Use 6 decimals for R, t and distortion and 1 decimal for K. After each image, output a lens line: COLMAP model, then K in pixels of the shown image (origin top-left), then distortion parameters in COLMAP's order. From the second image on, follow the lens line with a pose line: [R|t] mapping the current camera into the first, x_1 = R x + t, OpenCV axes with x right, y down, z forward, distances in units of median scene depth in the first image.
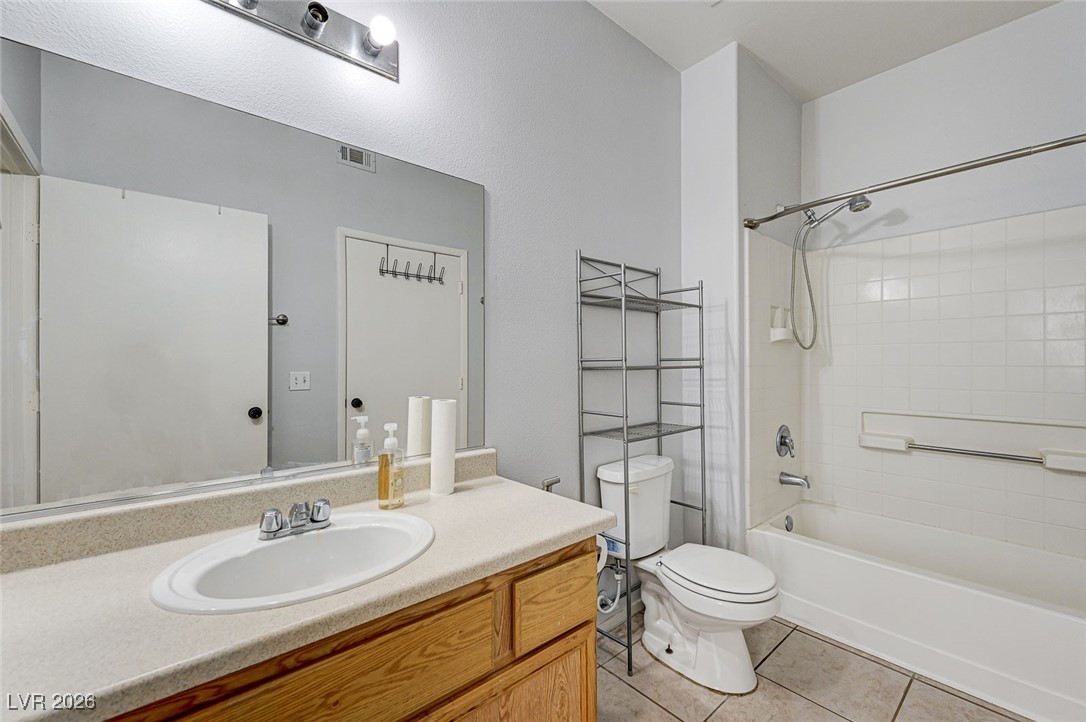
lens RADIAL K [[442.7, 0, 544.2], [0, 442.7, 358.6], [0, 0, 1]] dist [-0.000170, 0.000559]
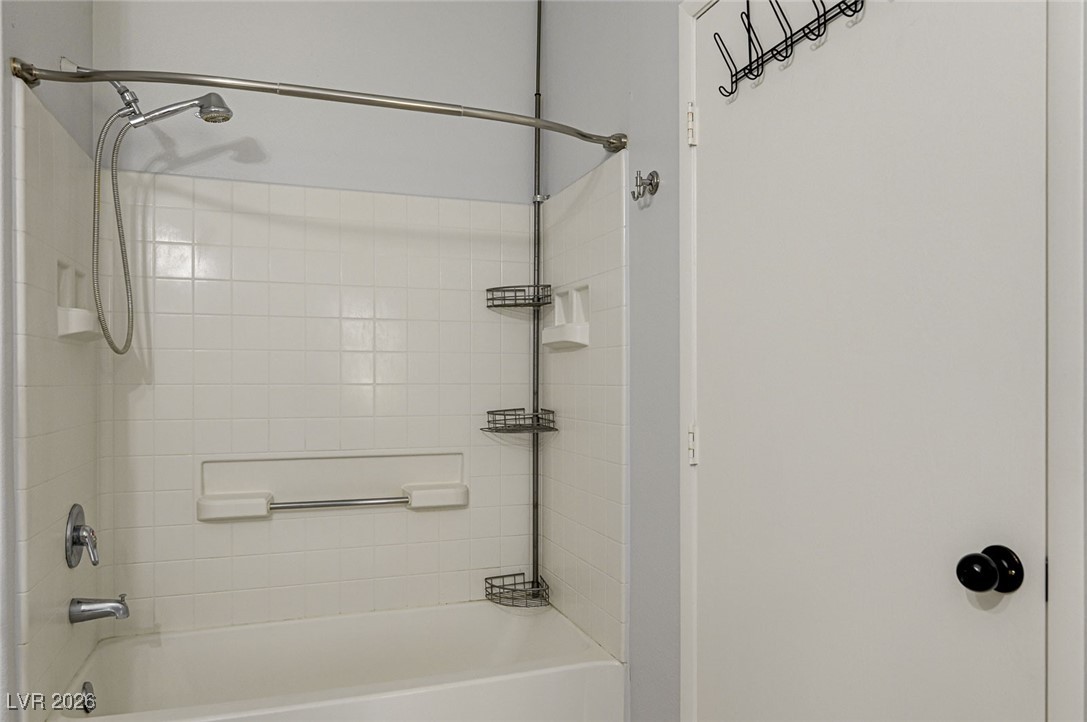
lens RADIAL K [[745.3, 0, 540.7], [0, 745.3, 381.4], [0, 0, 1]] dist [-0.000430, 0.000230]
pose [[0.371286, -0.000811, 0.928518, -0.046318], [-0.009529, 0.999944, 0.004684, 0.003375], [-0.928470, -0.010586, 0.371257, 0.211870]]
